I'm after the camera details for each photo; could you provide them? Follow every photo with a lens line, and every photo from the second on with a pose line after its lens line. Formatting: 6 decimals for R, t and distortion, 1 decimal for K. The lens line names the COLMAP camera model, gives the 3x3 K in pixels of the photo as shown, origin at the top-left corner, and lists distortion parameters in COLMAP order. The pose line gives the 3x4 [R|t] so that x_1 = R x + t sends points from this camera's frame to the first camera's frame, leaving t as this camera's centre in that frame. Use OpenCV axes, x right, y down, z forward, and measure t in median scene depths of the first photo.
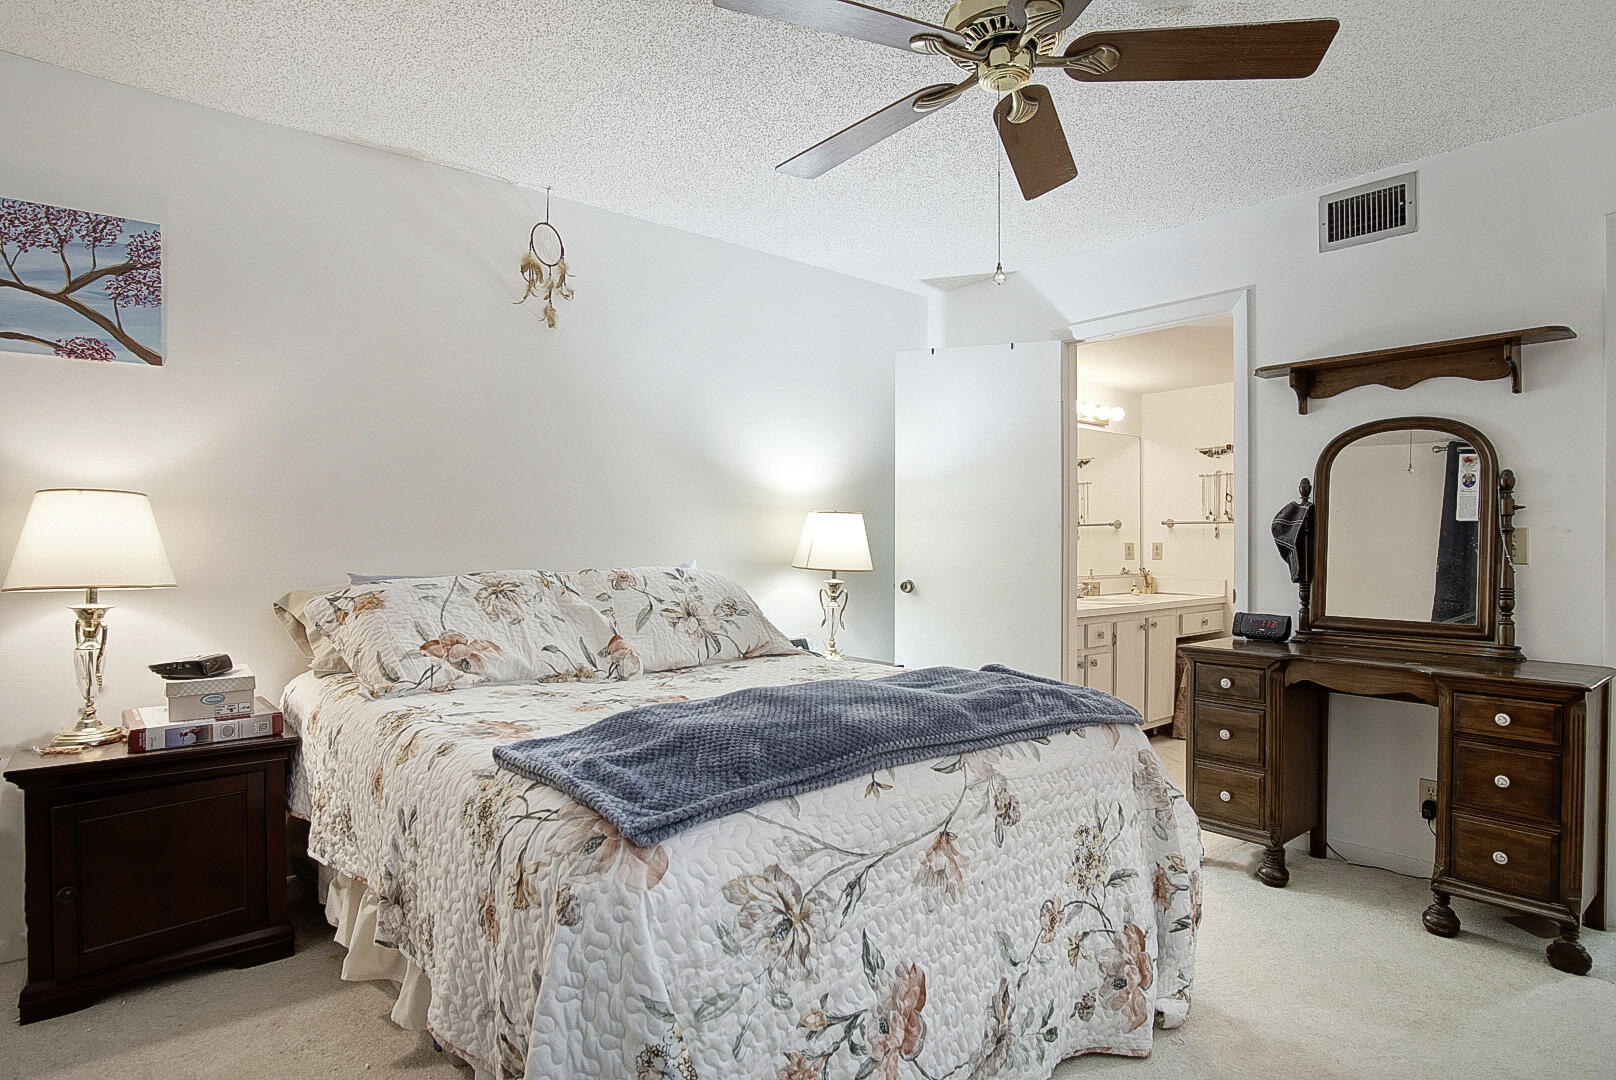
lens RADIAL K [[876.5, 0, 808.0], [0, 876.5, 540.0], [0, 0, 1]] dist [-0.046093, 0.000573]
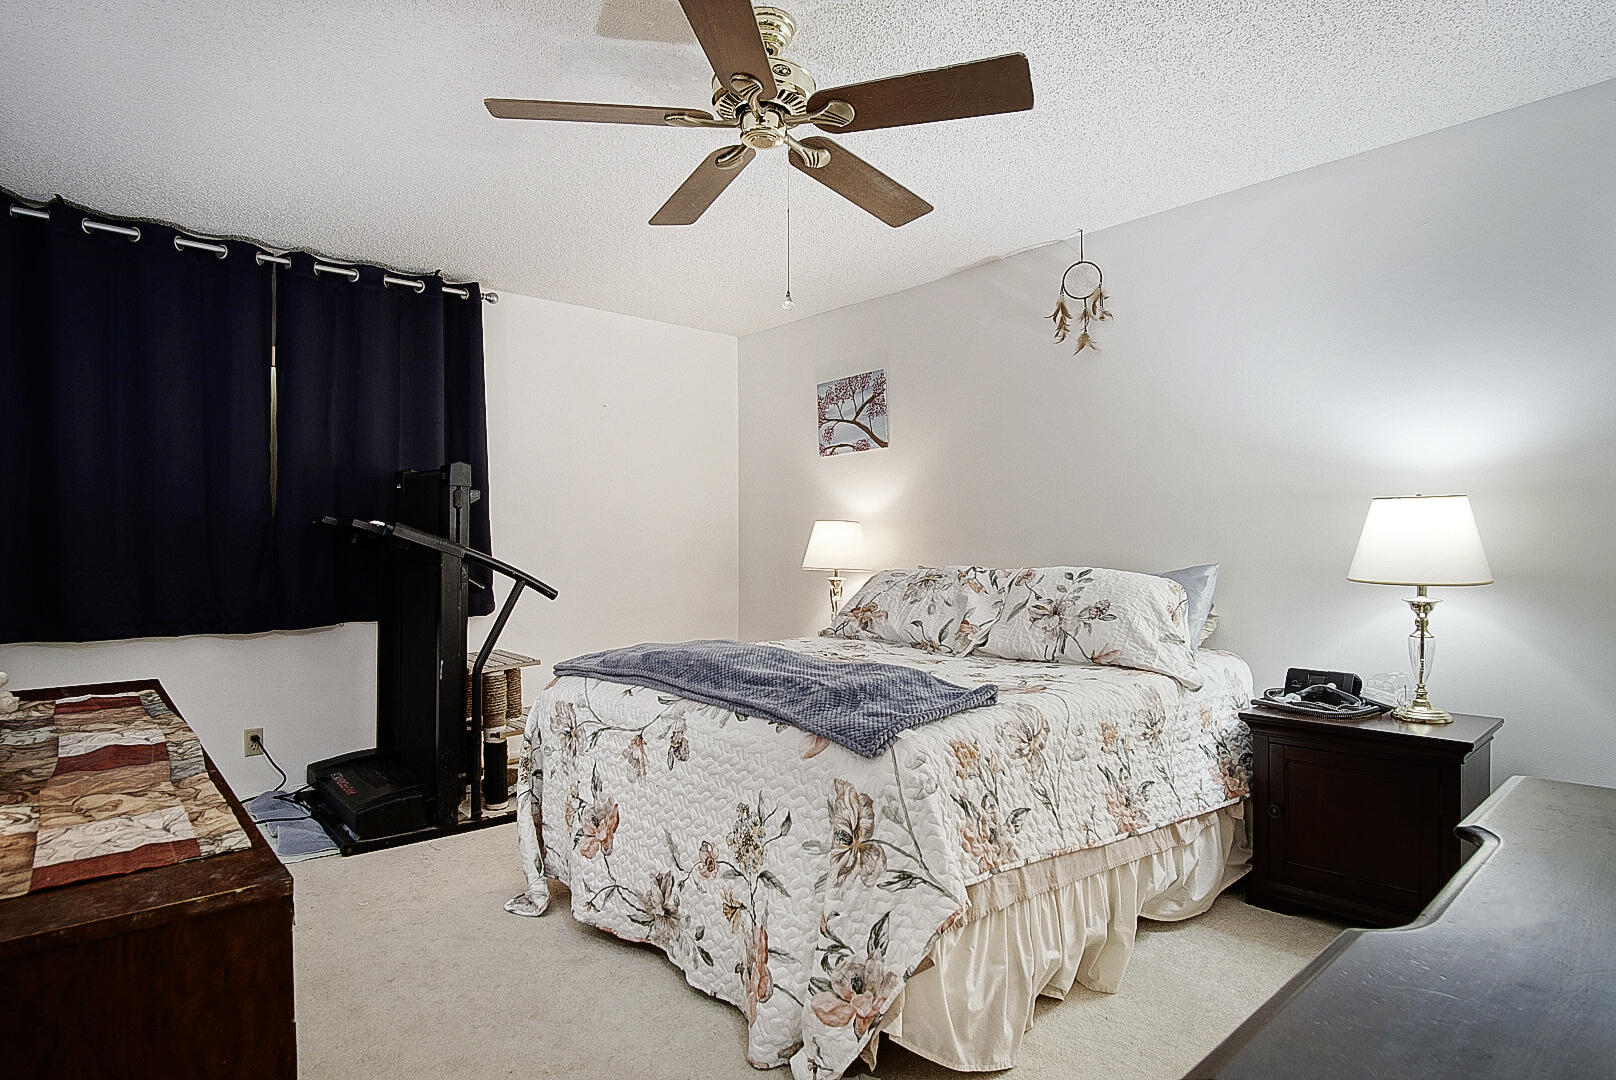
lens RADIAL K [[873.0, 0, 808.0], [0, 873.0, 540.0], [0, 0, 1]] dist [0.000180, -0.000139]
pose [[0.010285, -0.007365, -0.999920, 1.391501], [0.010657, 0.999917, -0.007256, 0.002932], [0.999890, -0.010582, 0.010362, 1.048455]]
